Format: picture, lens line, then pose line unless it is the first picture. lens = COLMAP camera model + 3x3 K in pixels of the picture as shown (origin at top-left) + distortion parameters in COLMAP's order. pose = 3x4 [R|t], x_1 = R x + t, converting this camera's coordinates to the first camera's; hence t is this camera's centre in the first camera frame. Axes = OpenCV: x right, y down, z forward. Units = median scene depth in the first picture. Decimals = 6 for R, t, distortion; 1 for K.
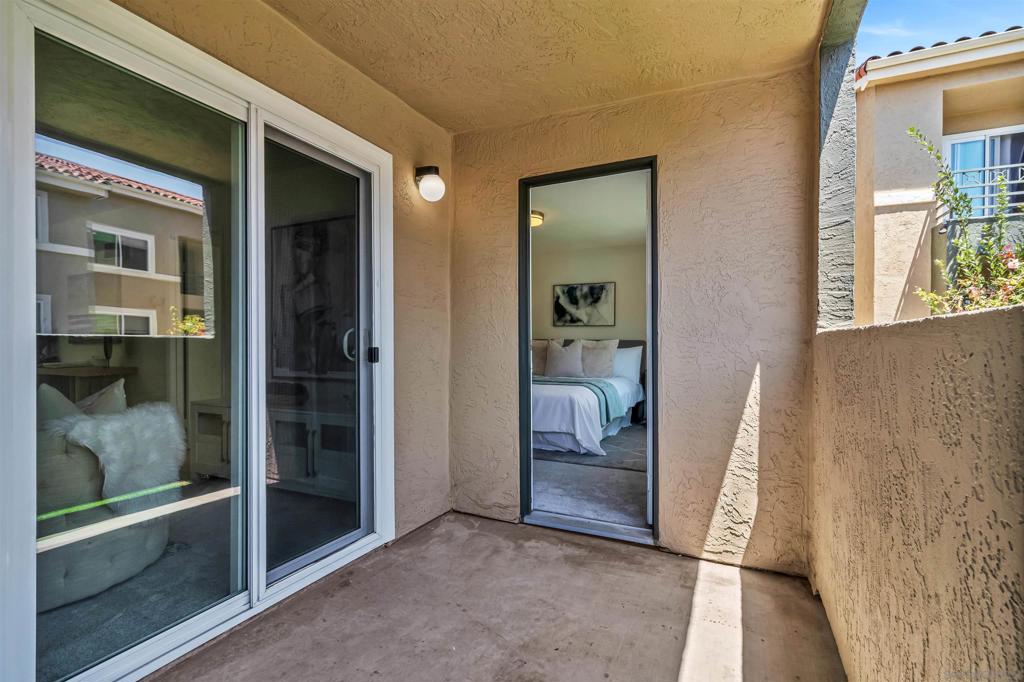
lens RADIAL K [[475.7, 0, 510.6], [0, 475.7, 346.2], [0, 0, 1]] dist [0.000902, 0.000005]
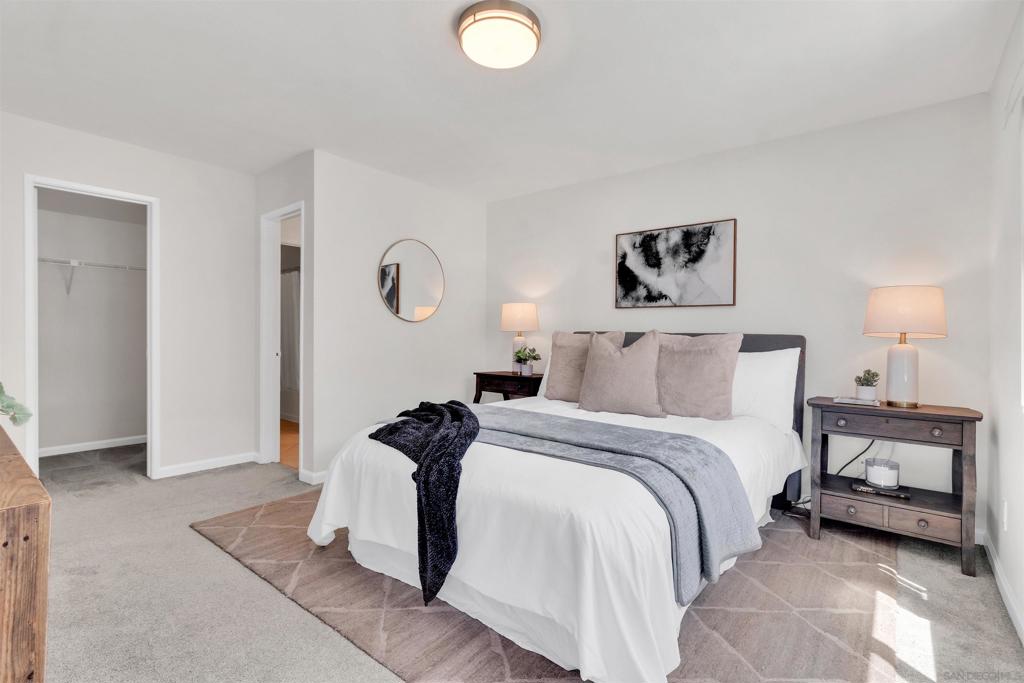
lens RADIAL K [[470.4, 0, 514.5], [0, 470.4, 333.9], [0, 0, 1]] dist [0.001729, 0.000369]
pose [[0.972127, 0.002861, -0.234436, 0.107565], [-0.004284, 0.999975, -0.005562, -0.009020], [0.234415, 0.006411, 0.972116, 0.454634]]
